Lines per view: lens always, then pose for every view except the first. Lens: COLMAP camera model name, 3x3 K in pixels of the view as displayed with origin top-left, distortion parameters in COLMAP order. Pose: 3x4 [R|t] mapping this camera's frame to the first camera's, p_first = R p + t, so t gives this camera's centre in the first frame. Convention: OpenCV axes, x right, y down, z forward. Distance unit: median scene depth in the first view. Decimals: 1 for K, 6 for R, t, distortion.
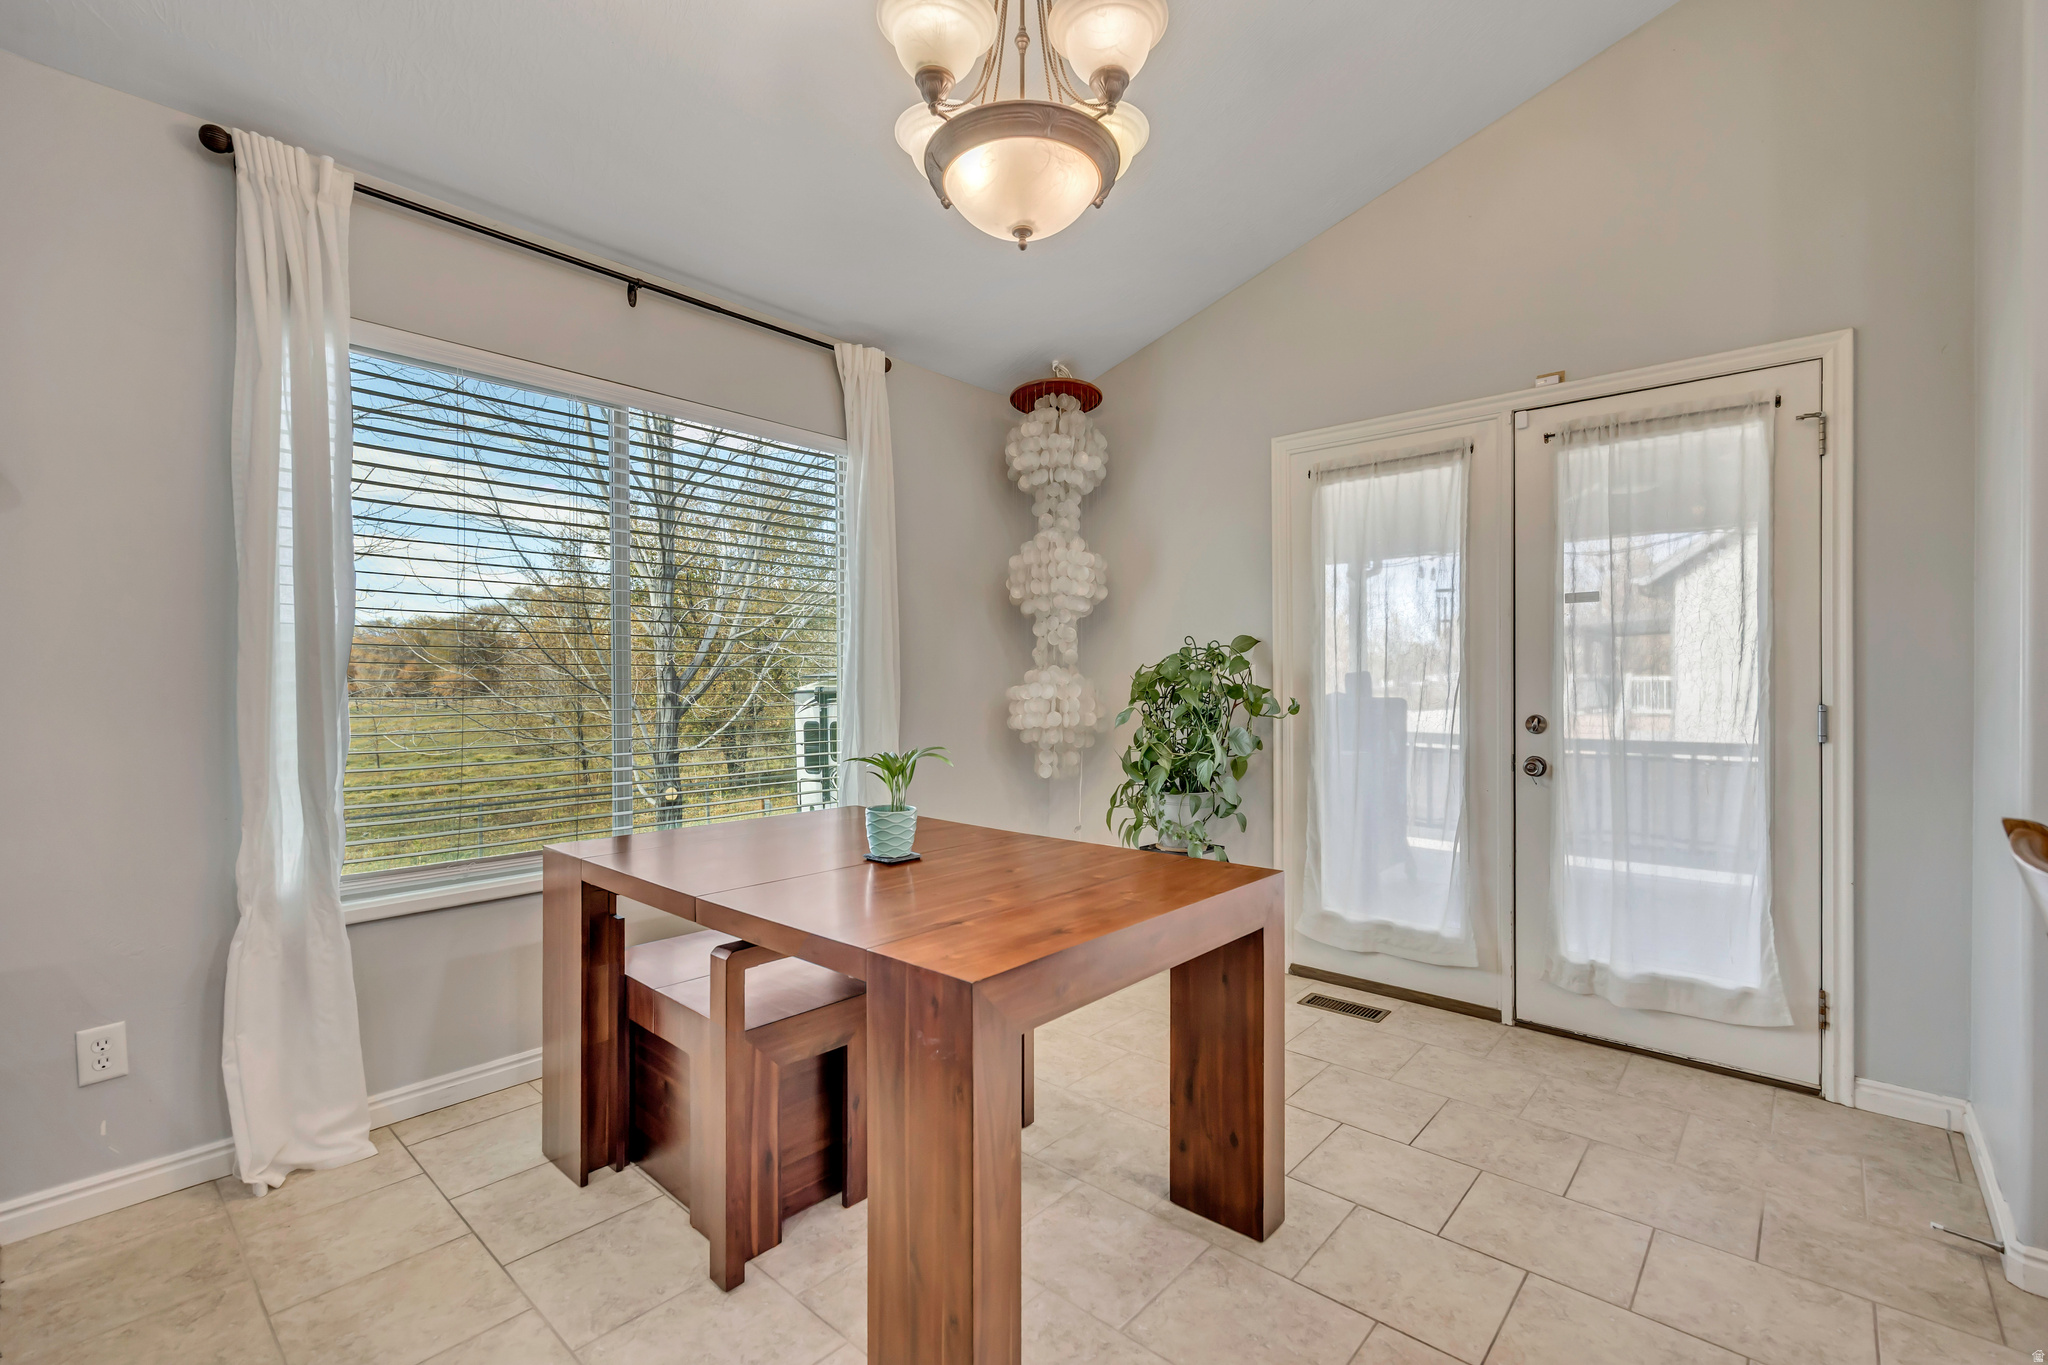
lens RADIAL K [[890.9, 0, 1024.2], [0, 890.9, 684.9], [0, 0, 1]] dist [-0.000862, 0.000548]
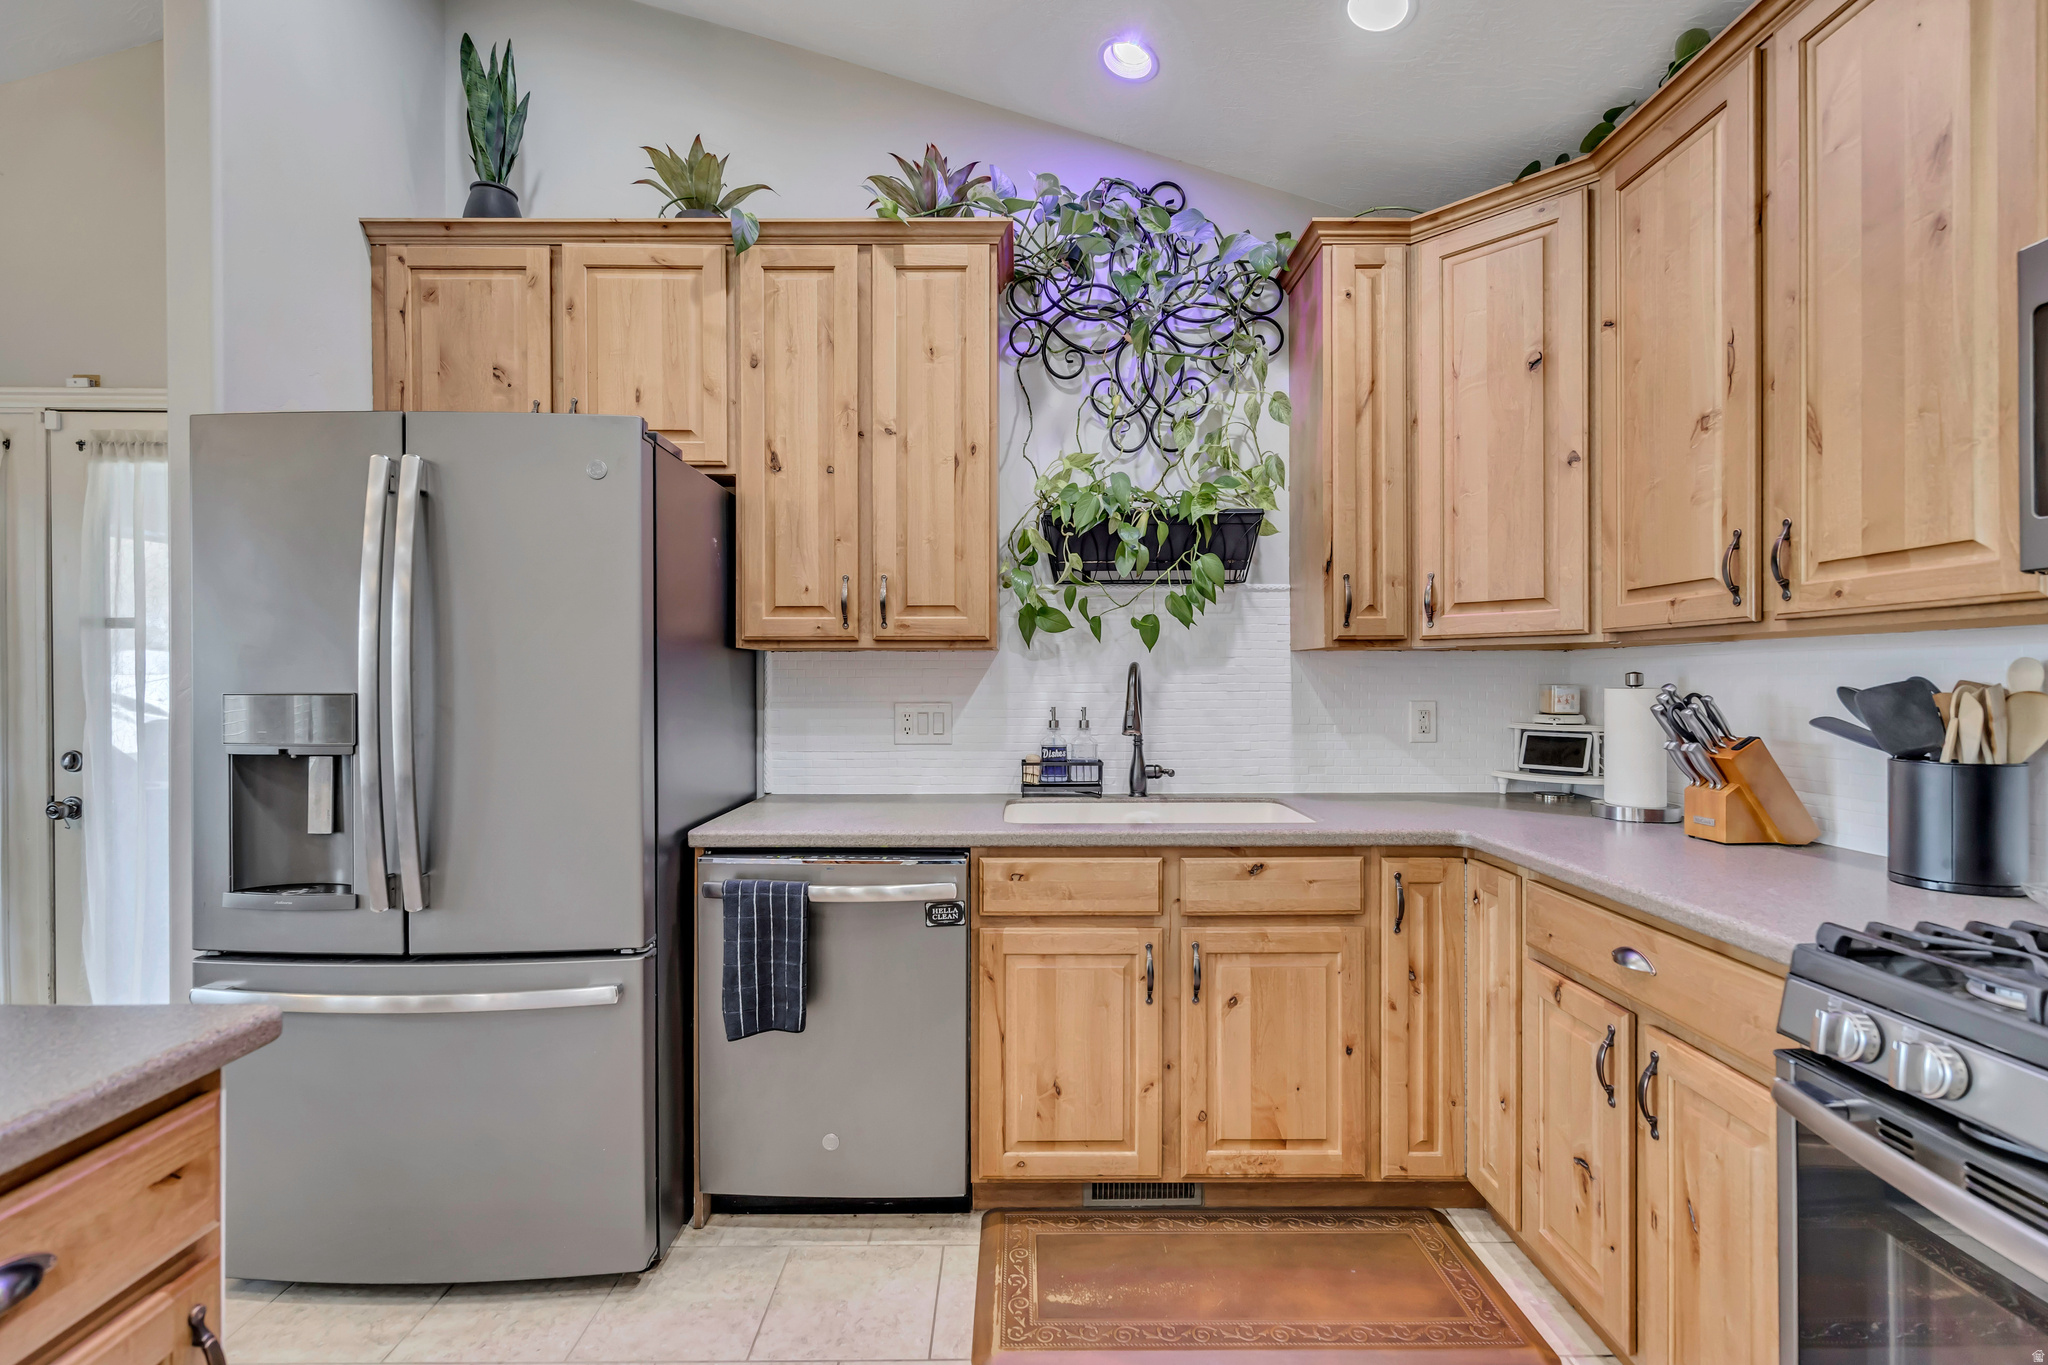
lens RADIAL K [[890.9, 0, 1019.9], [0, 890.9, 683.3], [0, 0, 1]] dist [-0.000862, 0.000548]
pose [[0.742817, -0.001391, 0.669493, 0.694463], [0.003368, 0.999993, -0.001660, -0.030339], [-0.669486, 0.003488, 0.742817, -0.314899]]
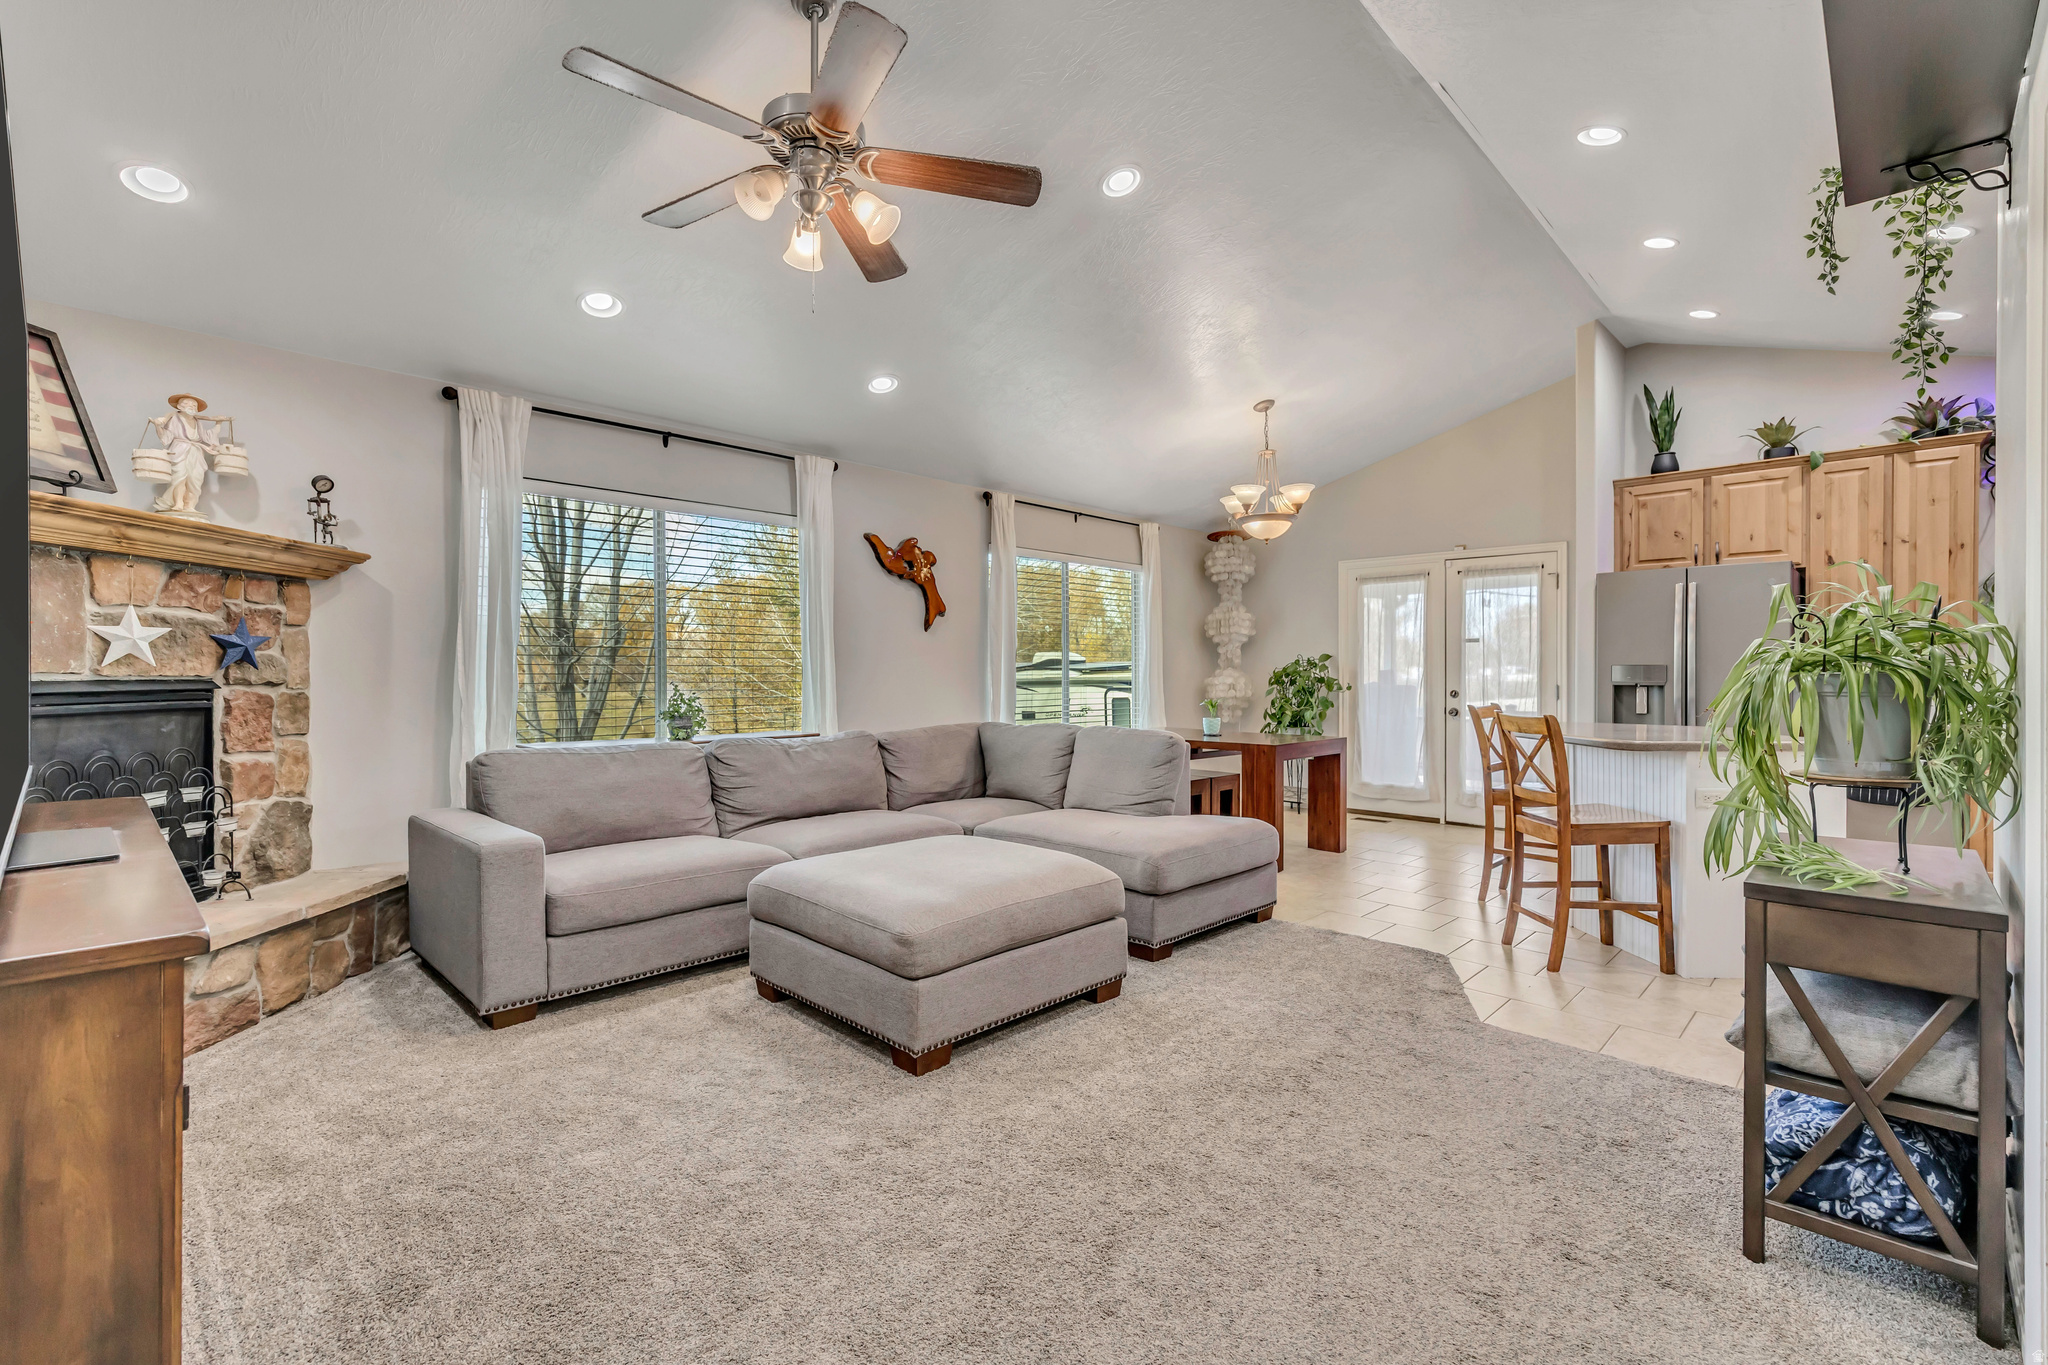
lens RADIAL K [[890.9, 0, 1021.6], [0, 890.9, 679.3], [0, 0, 1]] dist [-0.000862, 0.000548]
pose [[0.998494, 0.002021, -0.054826, -0.441935], [-0.001988, 0.999998, 0.000647, 0.006364], [0.054828, -0.000537, 0.998496, -1.428102]]
